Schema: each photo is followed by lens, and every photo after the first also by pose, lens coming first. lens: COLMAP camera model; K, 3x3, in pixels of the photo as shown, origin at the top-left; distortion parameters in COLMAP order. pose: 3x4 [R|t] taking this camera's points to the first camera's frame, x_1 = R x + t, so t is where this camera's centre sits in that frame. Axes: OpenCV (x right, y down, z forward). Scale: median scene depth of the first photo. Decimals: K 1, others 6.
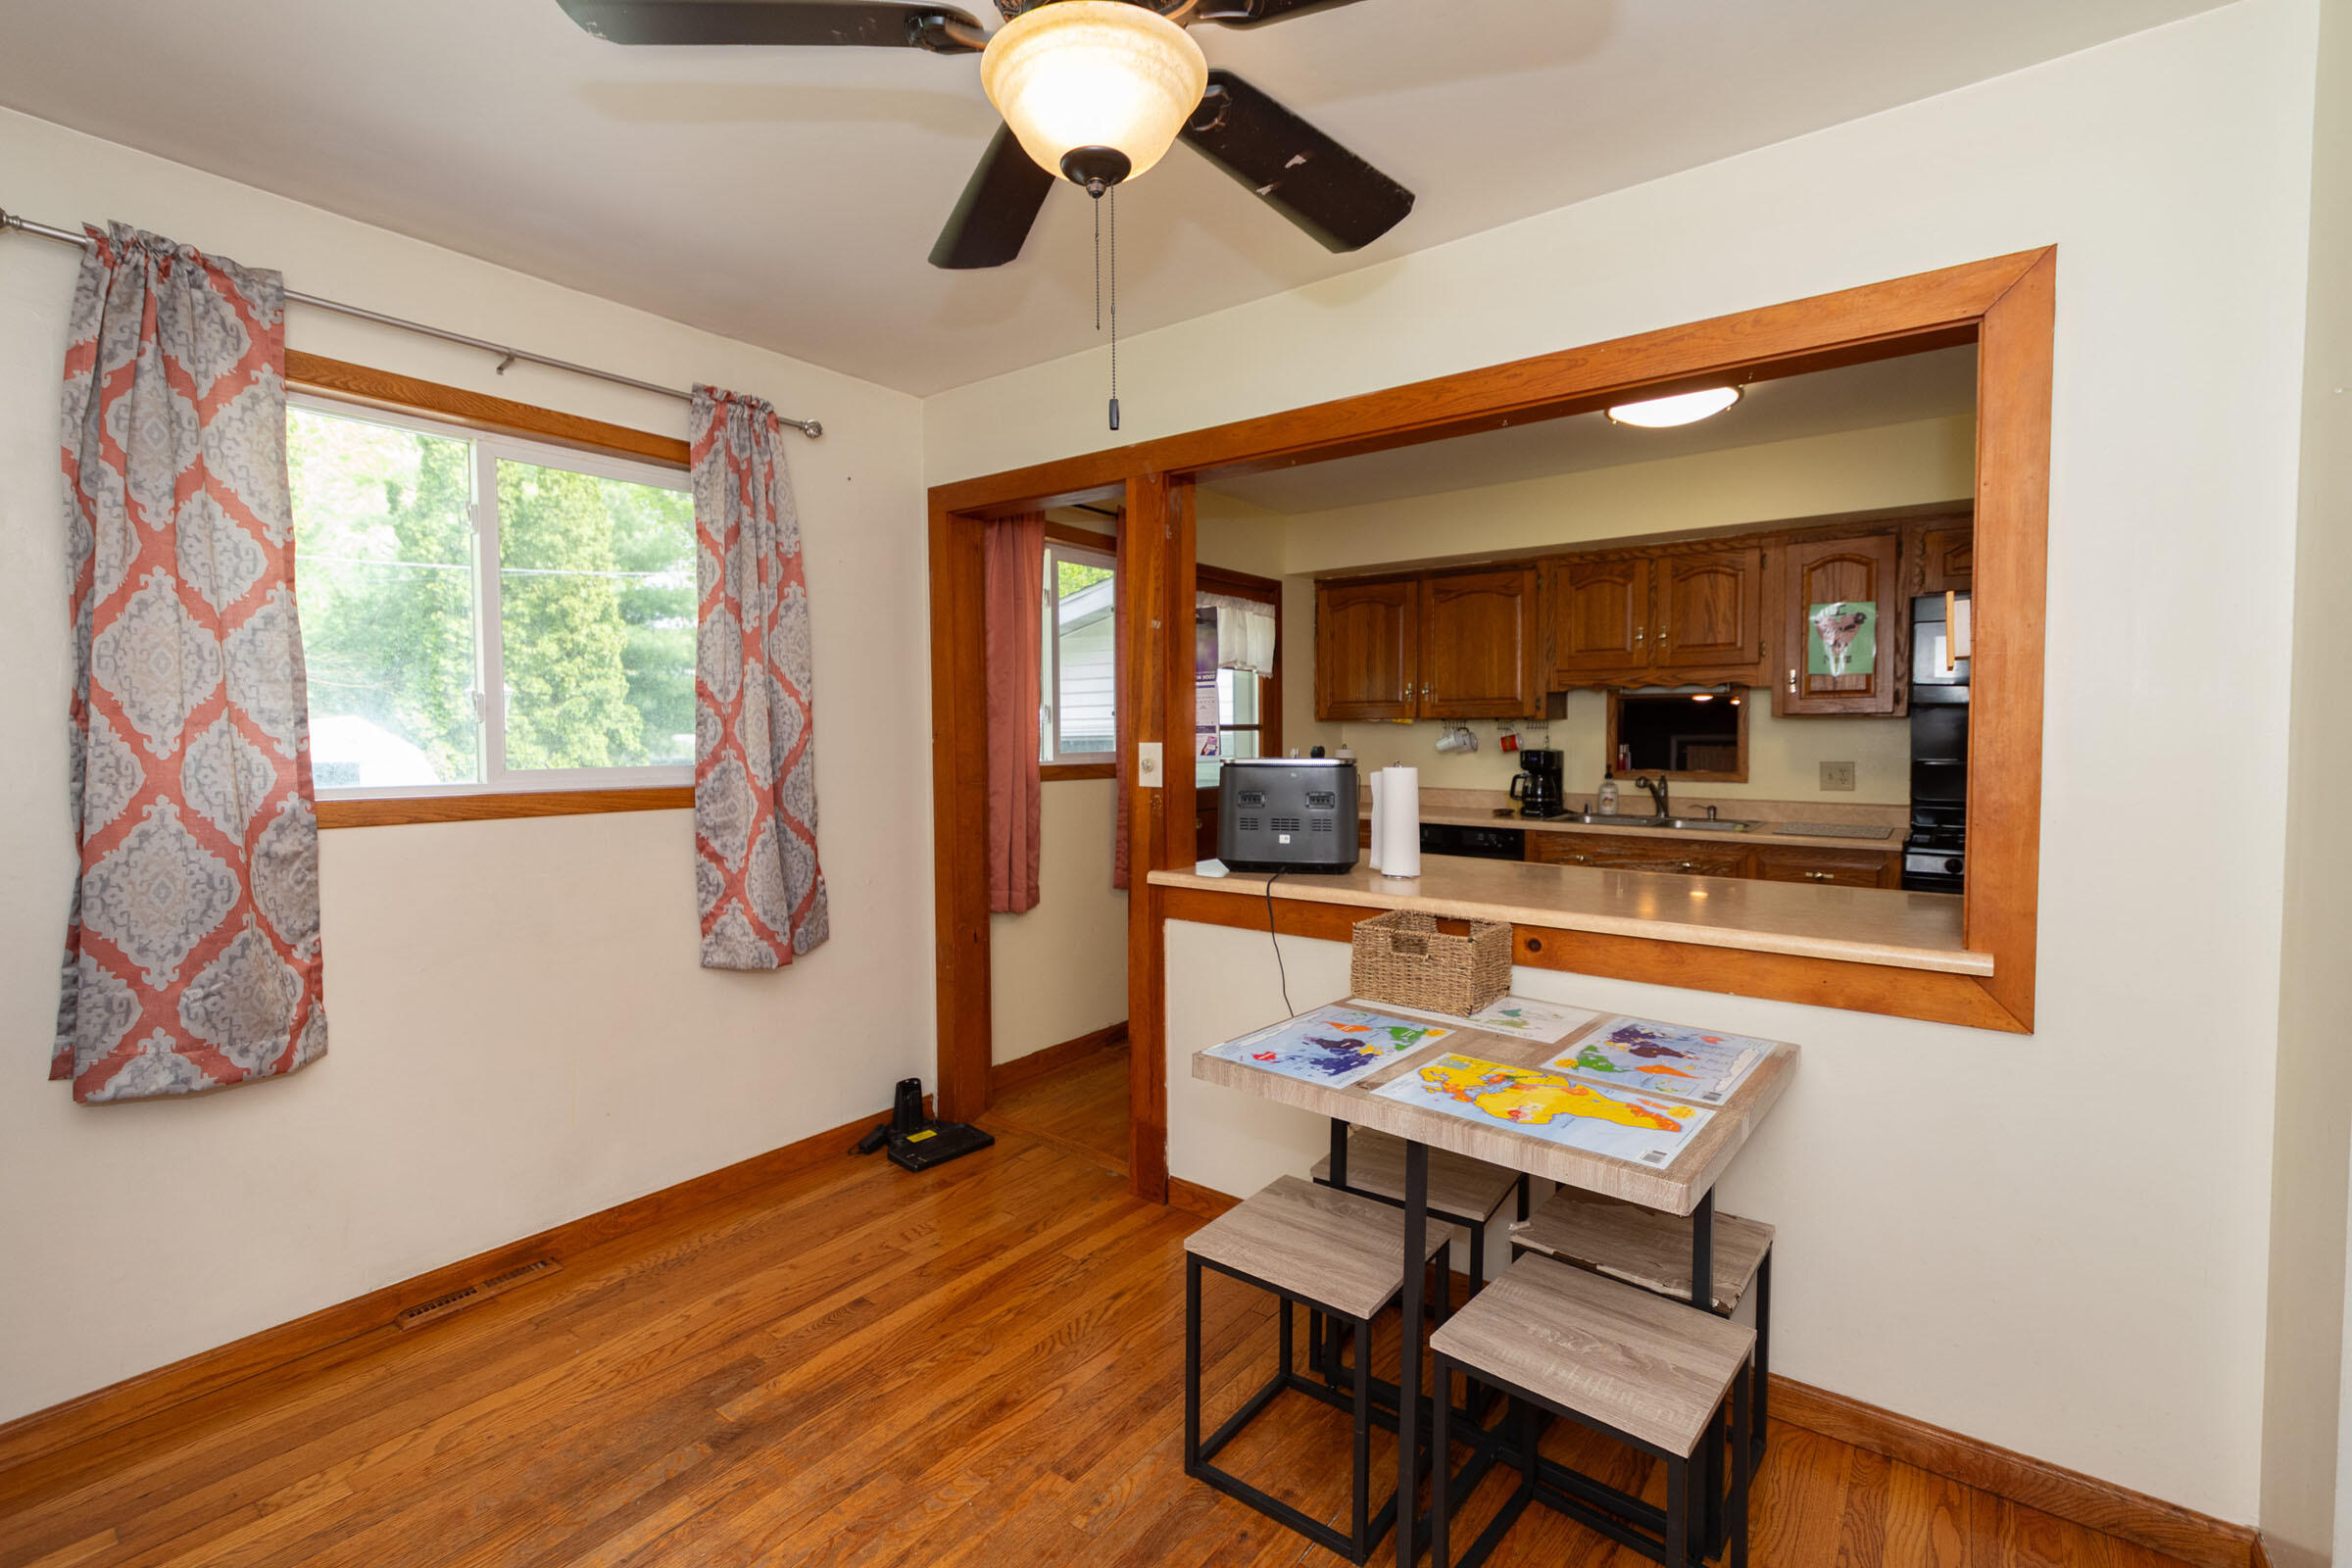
lens RADIAL K [[1031.2, 0, 1155.0], [0, 1031.2, 773.0], [0, 0, 1]] dist [0.002469, -0.000144]
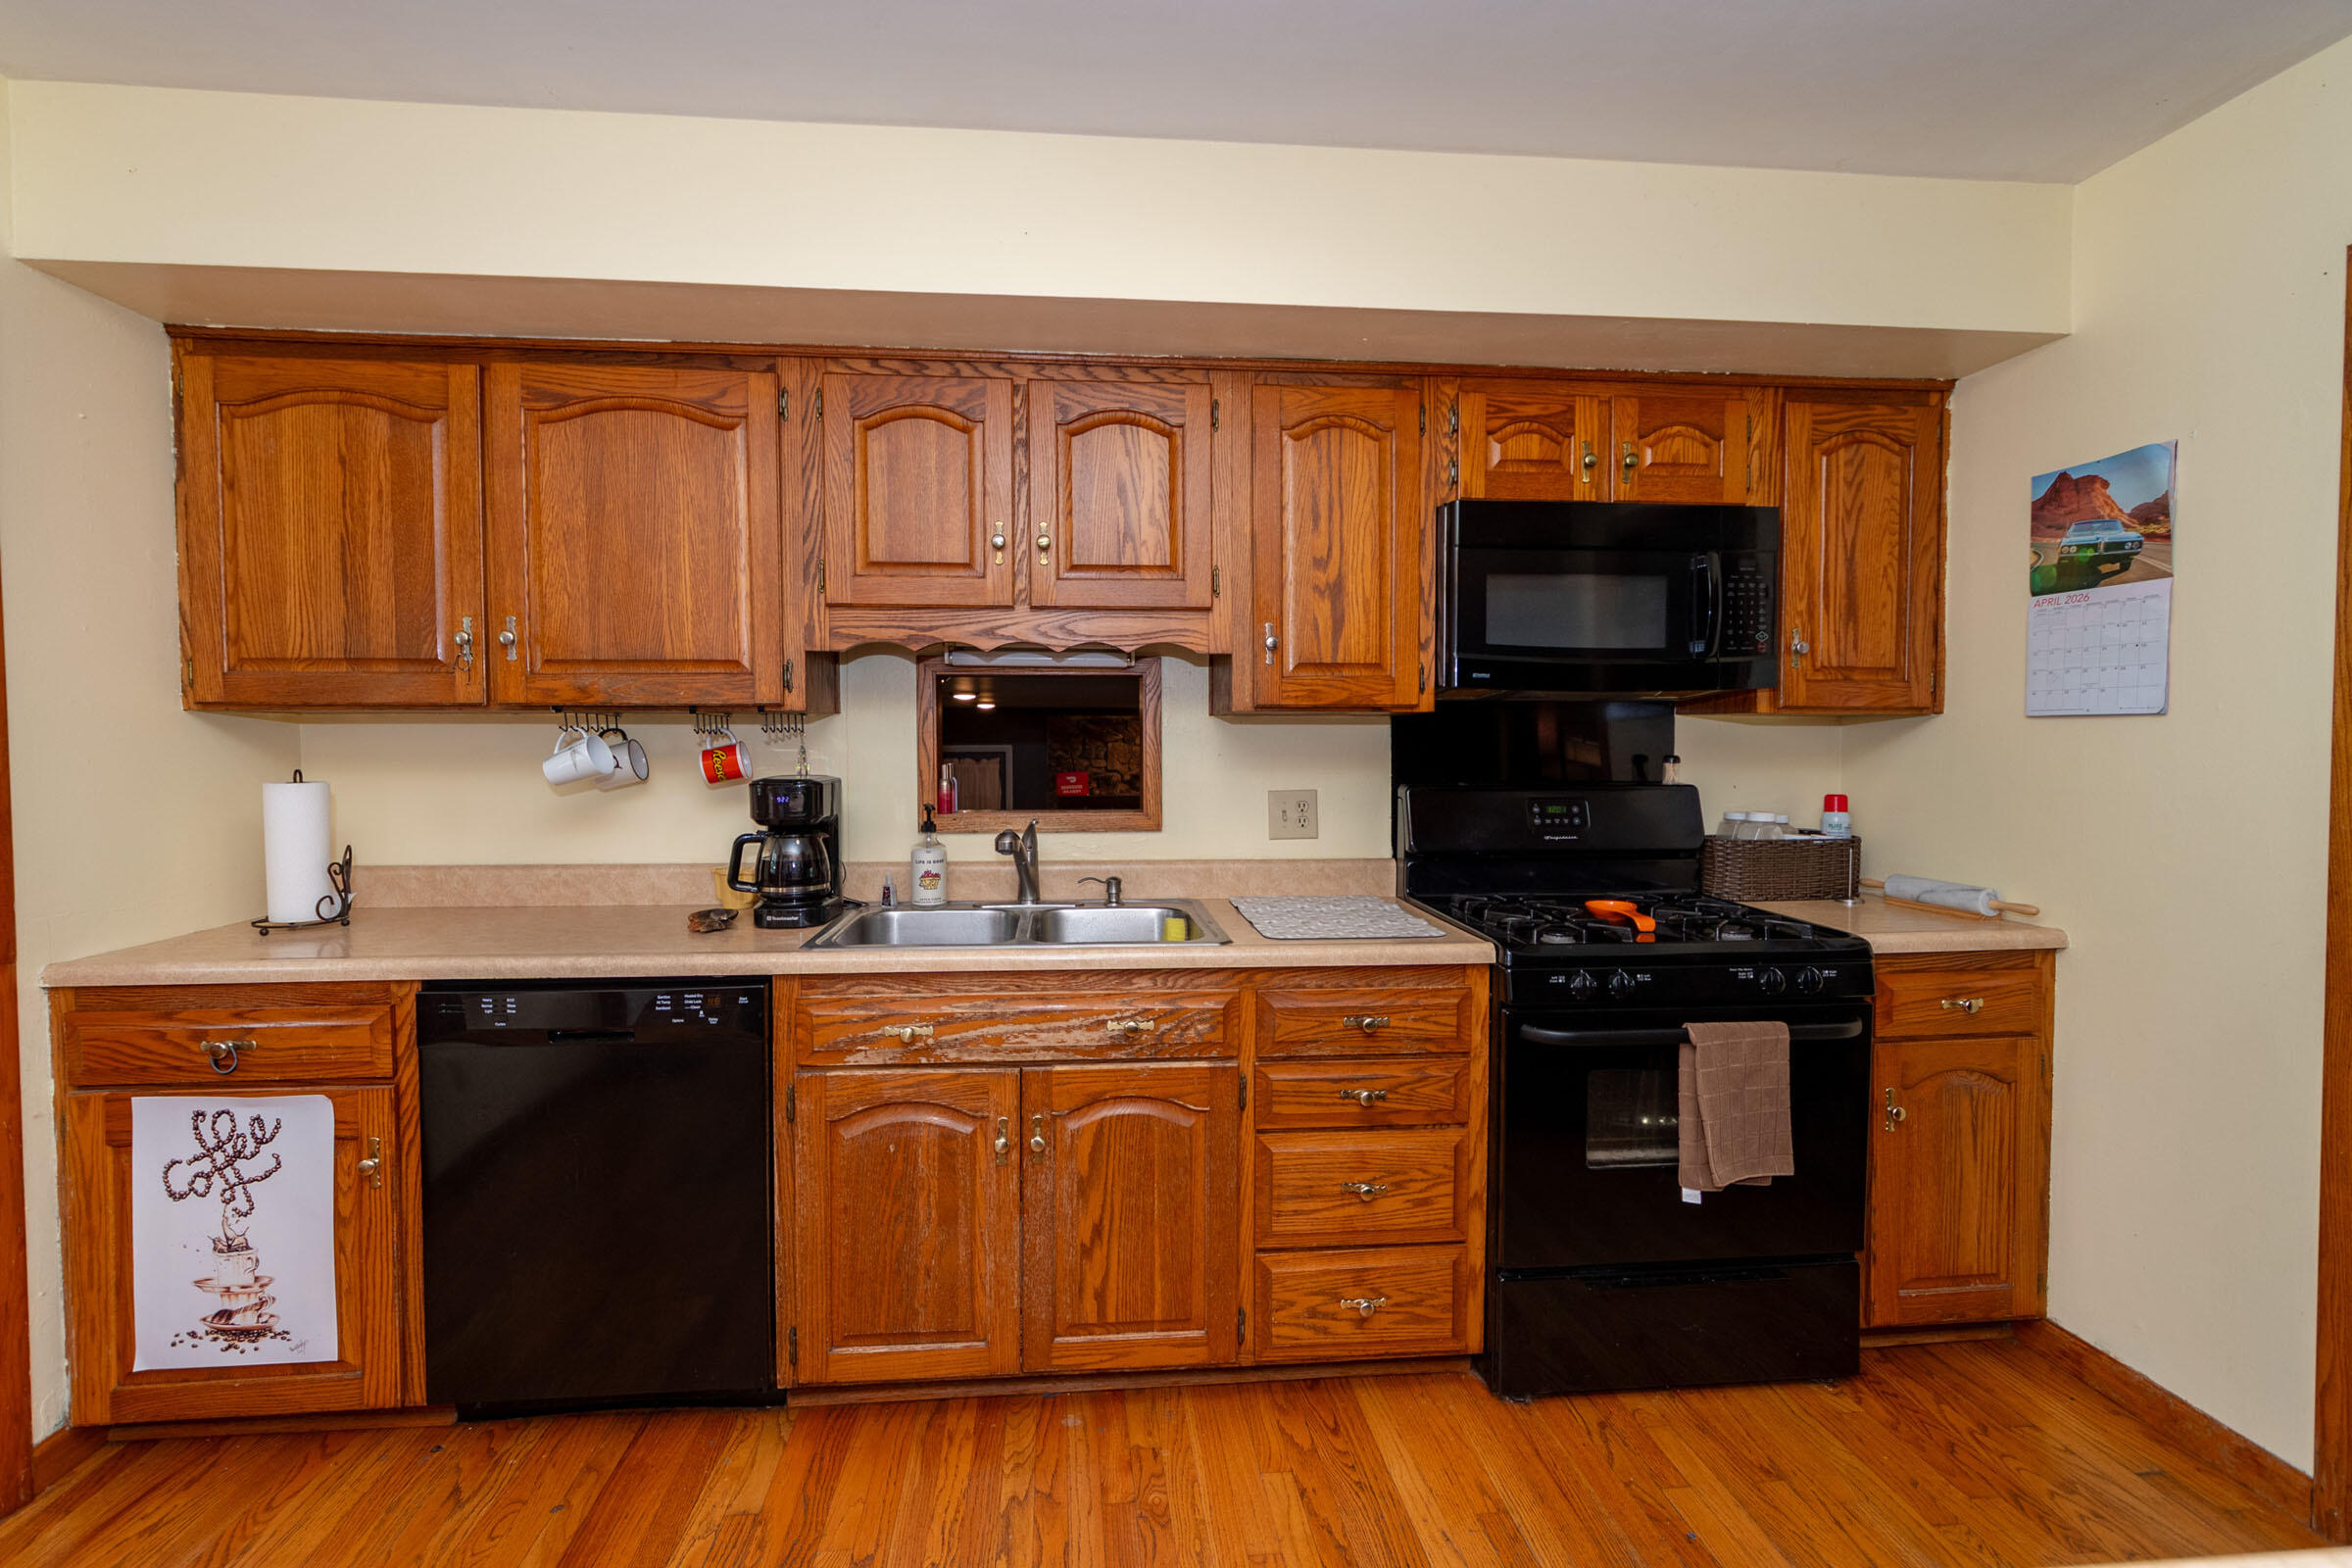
lens RADIAL K [[1031.2, 0, 1155.0], [0, 1031.2, 773.0], [0, 0, 1]] dist [0.002469, -0.000144]
pose [[0.736235, -0.016421, 0.676526, 0.181207], [0.027467, 0.999607, -0.005627, -0.017512], [-0.676168, 0.022725, 0.736397, 0.552216]]
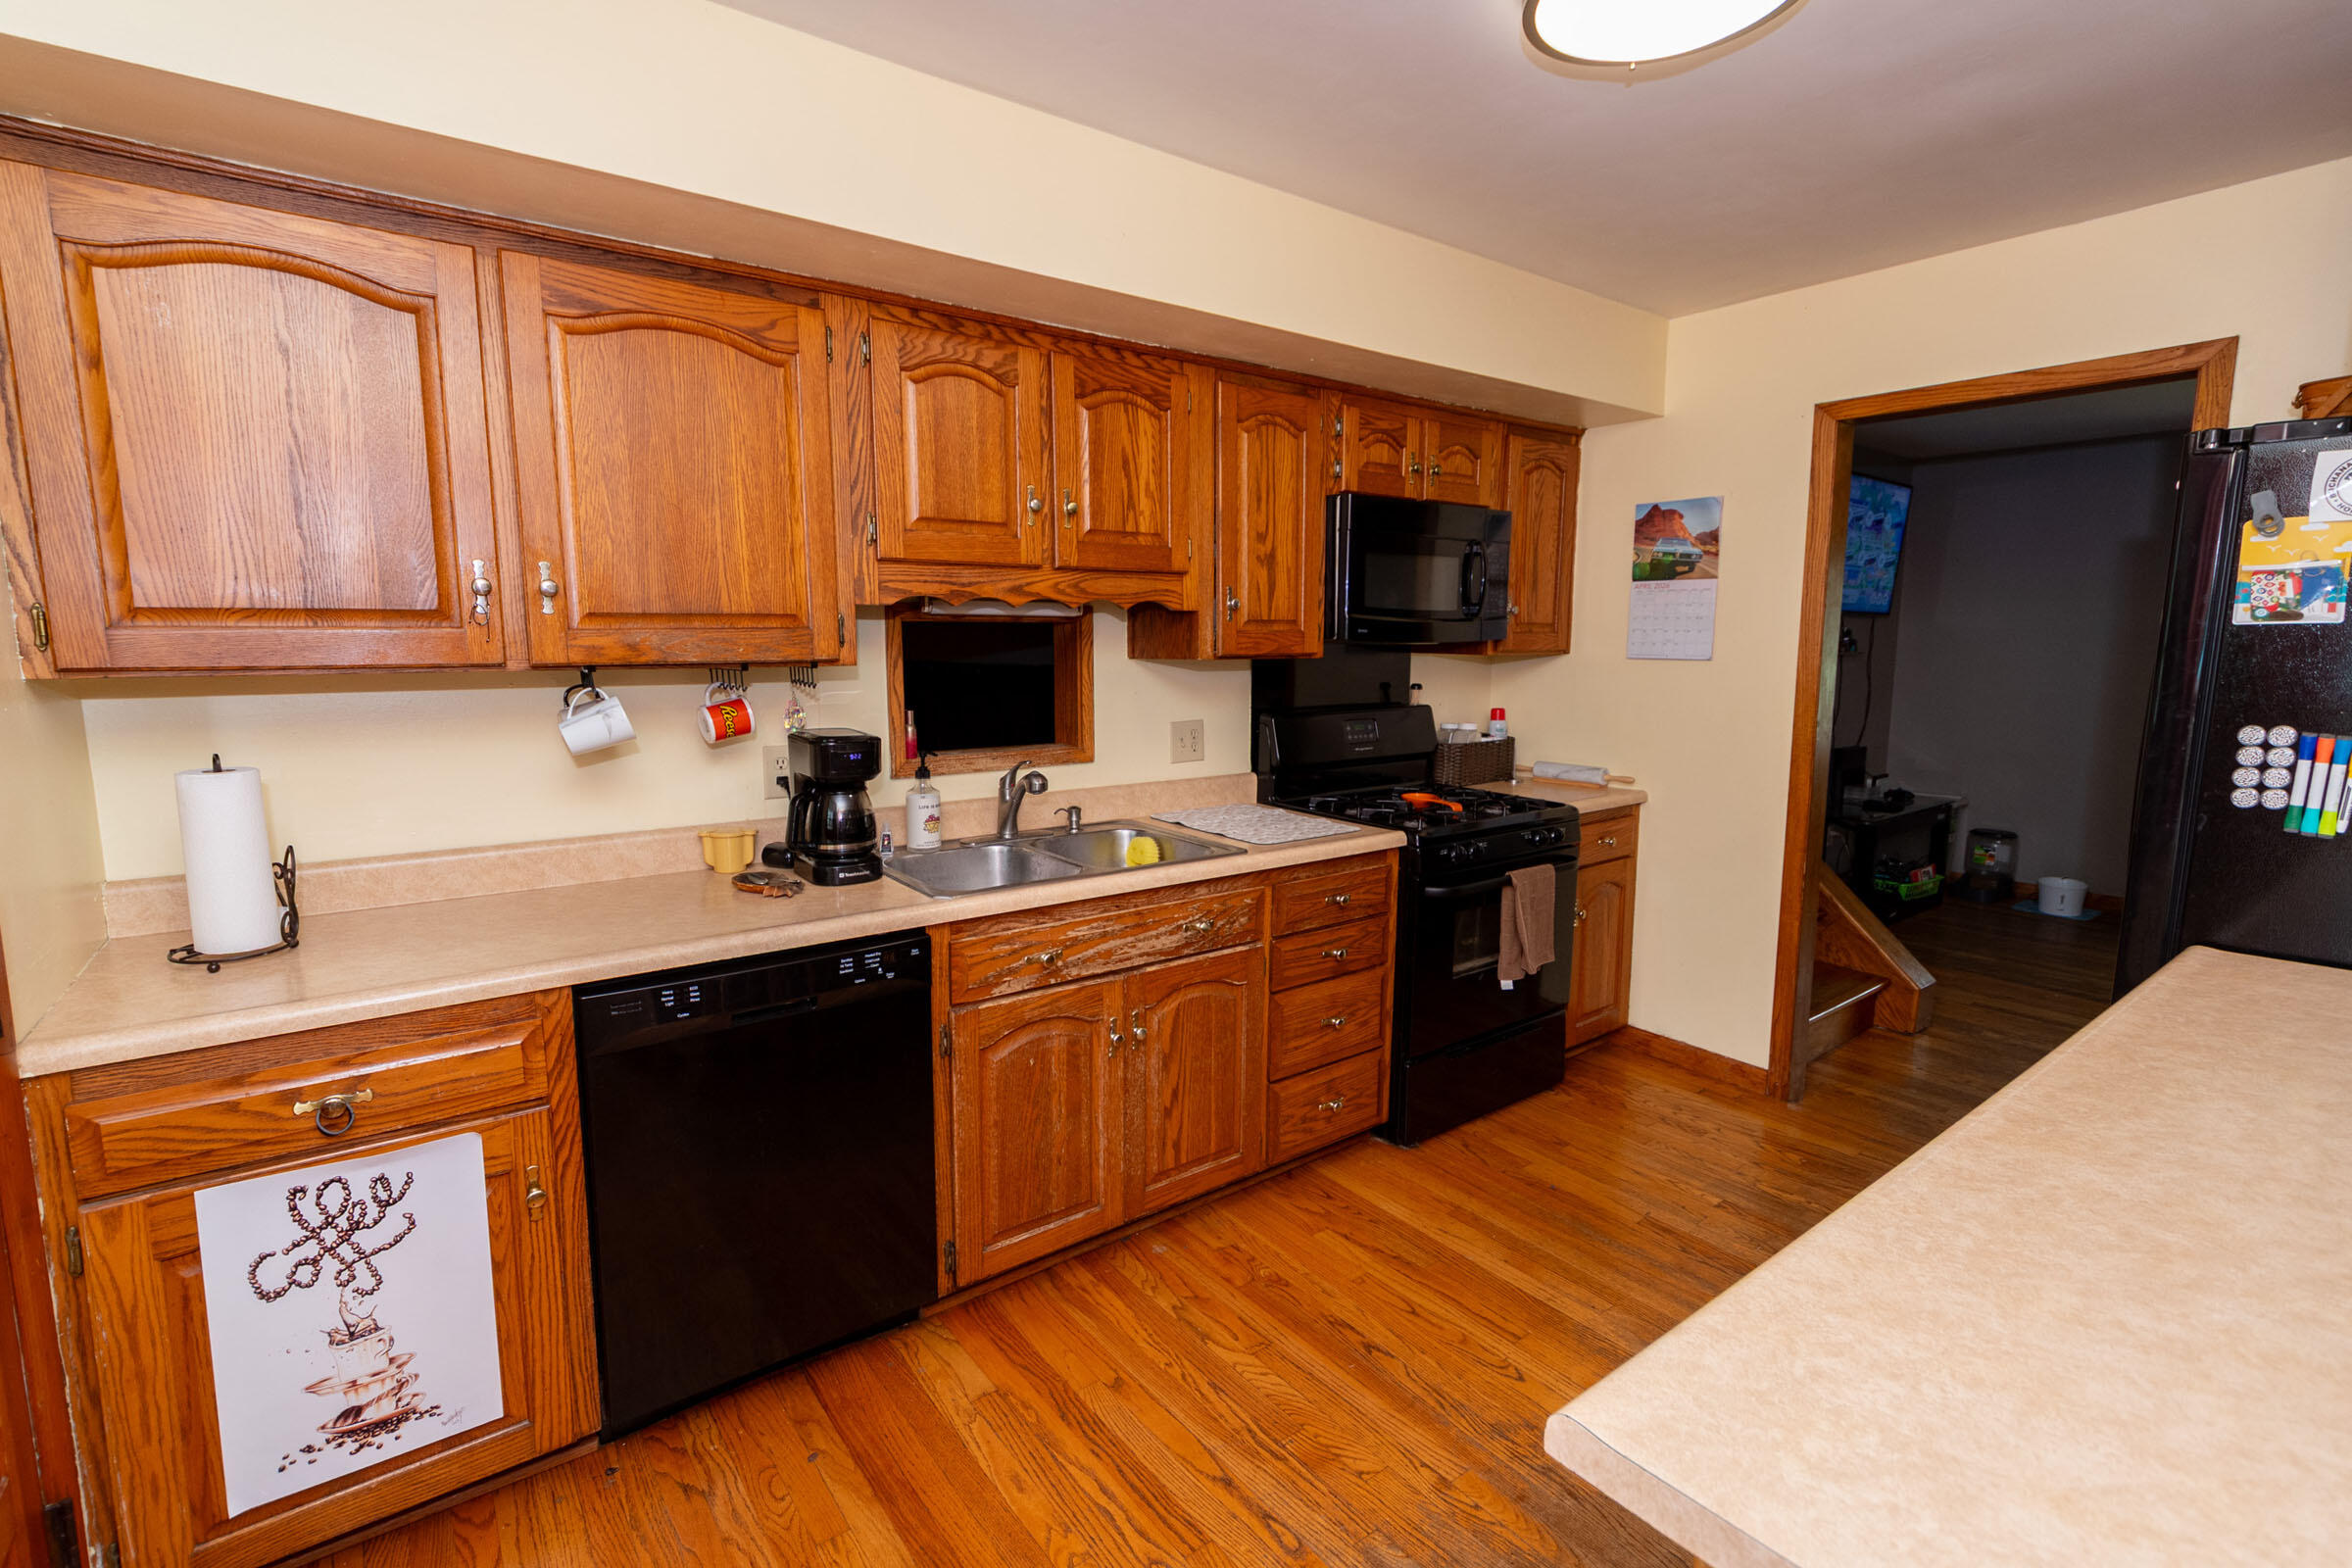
lens RADIAL K [[1045.4, 0, 1147.3], [0, 1045.4, 772.3], [0, 0, 1]] dist [0.016925, -0.010251]
pose [[0.286792, -0.116951, 0.950827, -0.025279], [0.043331, 0.993088, 0.109080, -0.049228], [-0.957013, 0.009917, 0.289877, 0.733294]]
